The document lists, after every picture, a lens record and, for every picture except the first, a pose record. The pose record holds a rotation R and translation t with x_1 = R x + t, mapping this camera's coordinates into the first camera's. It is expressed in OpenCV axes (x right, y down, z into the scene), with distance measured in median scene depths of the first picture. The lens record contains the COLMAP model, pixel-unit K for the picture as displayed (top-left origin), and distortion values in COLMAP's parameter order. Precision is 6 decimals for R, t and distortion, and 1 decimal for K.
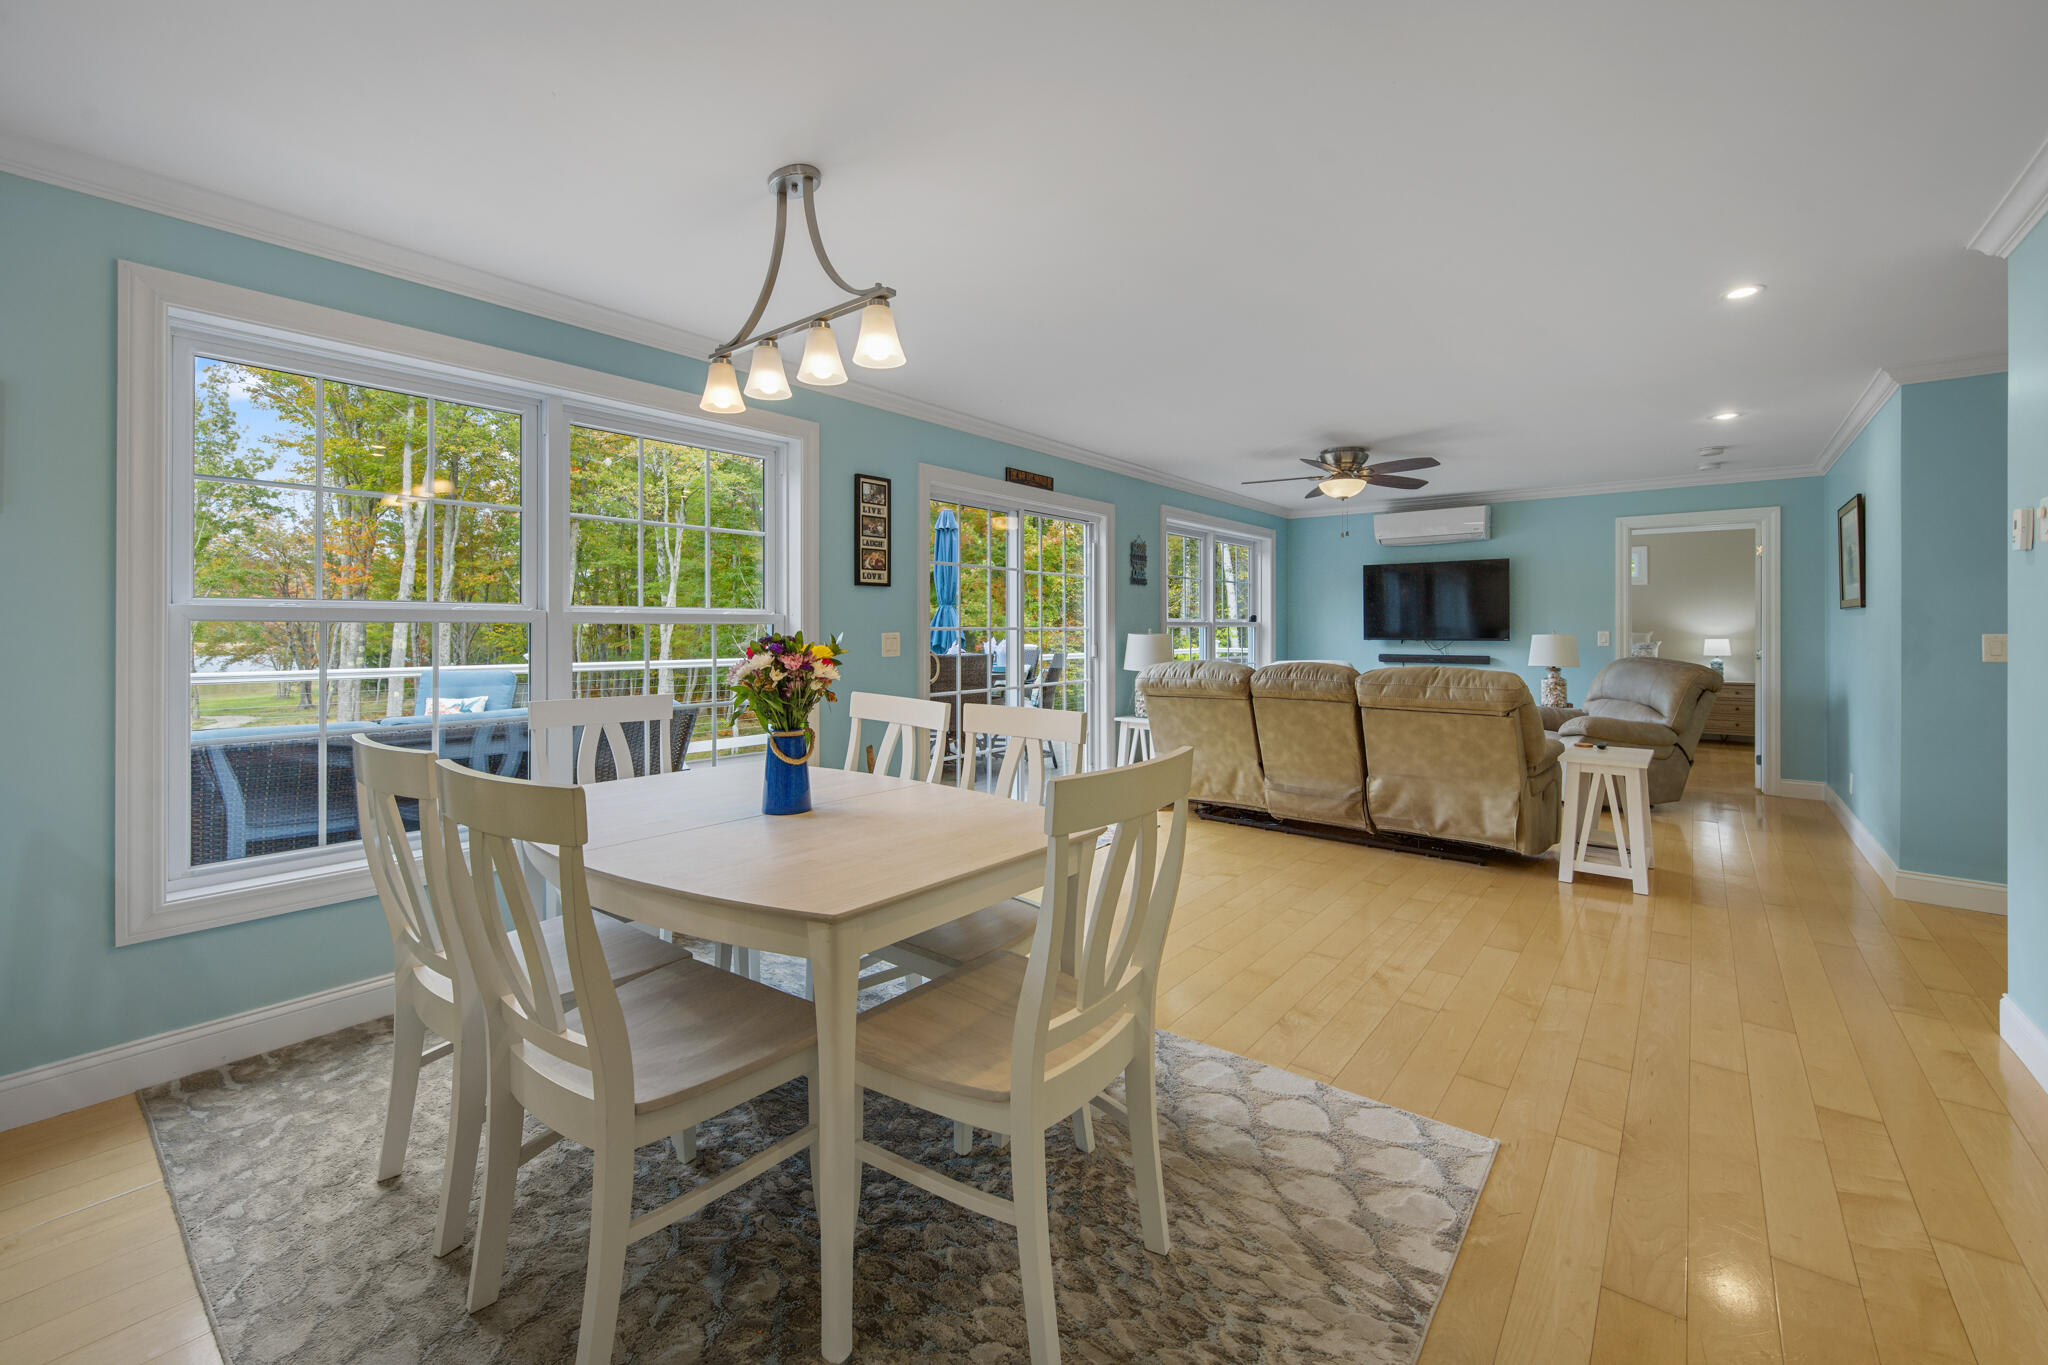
lens RADIAL K [[825.1, 0, 1012.0], [0, 825.1, 637.3], [0, 0, 1]] dist [0.000124, -0.000284]
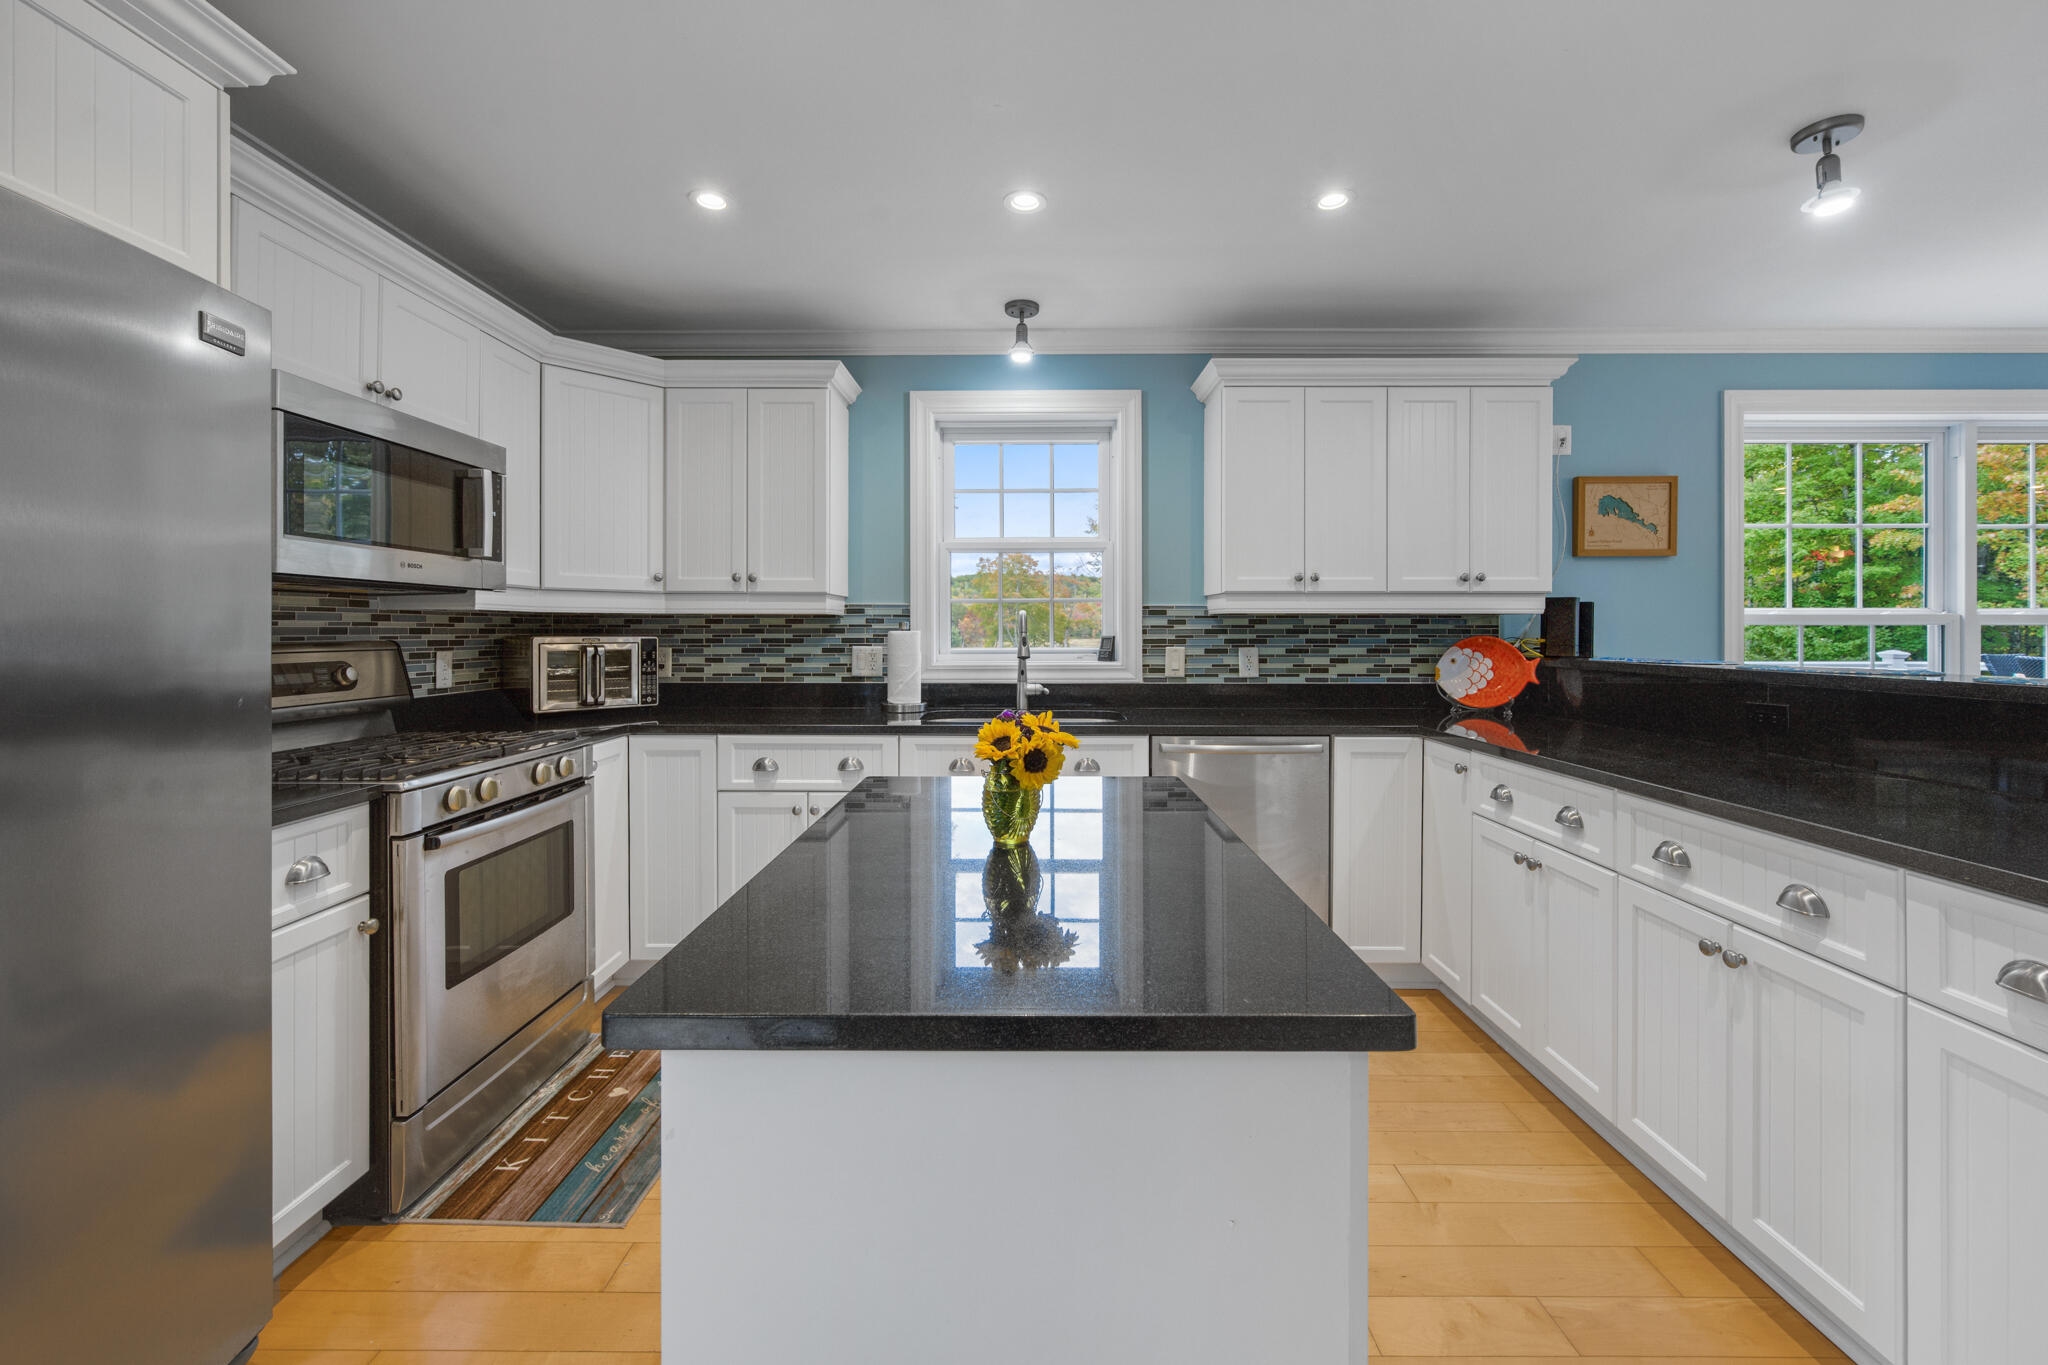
lens RADIAL K [[825.1, 0, 1015.3], [0, 825.1, 629.8], [0, 0, 1]] dist [0.000124, -0.000284]
pose [[0.631327, -0.000814, -0.775516, -0.345890], [-0.006669, 0.999957, -0.006479, 0.003190], [0.775488, 0.009263, 0.631294, -0.465354]]
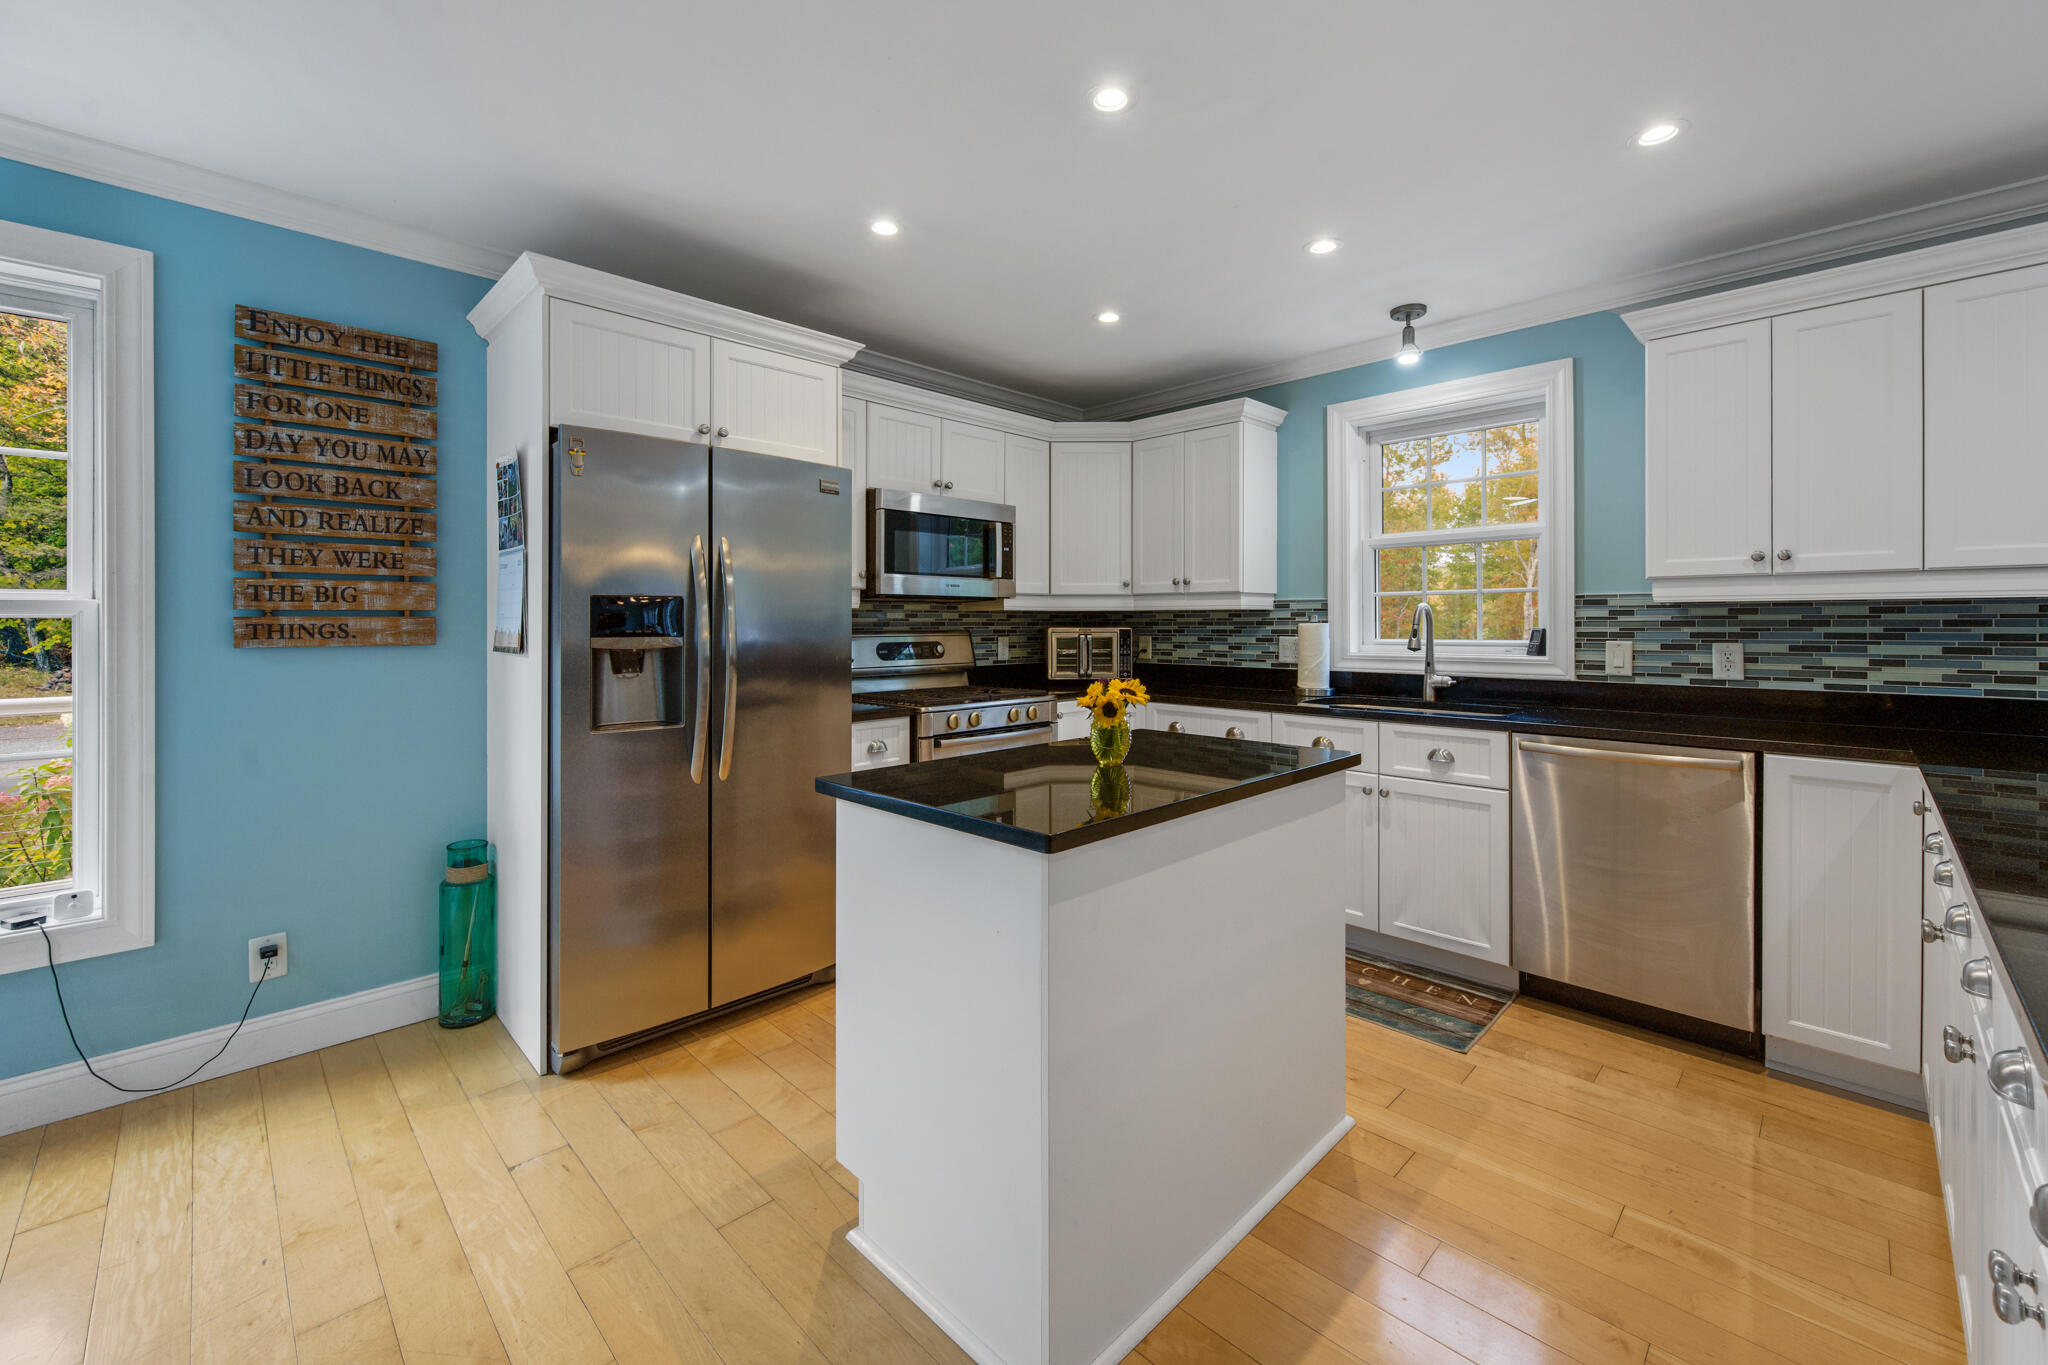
lens RADIAL K [[825.1, 0, 1021.9], [0, 825.1, 618.5], [0, 0, 1]] dist [0.000124, -0.000284]
pose [[-0.097530, -0.005184, -0.995219, -0.144056], [-0.006472, 0.999969, -0.004574, 0.001058], [0.995212, 0.005995, -0.097561, -0.297066]]
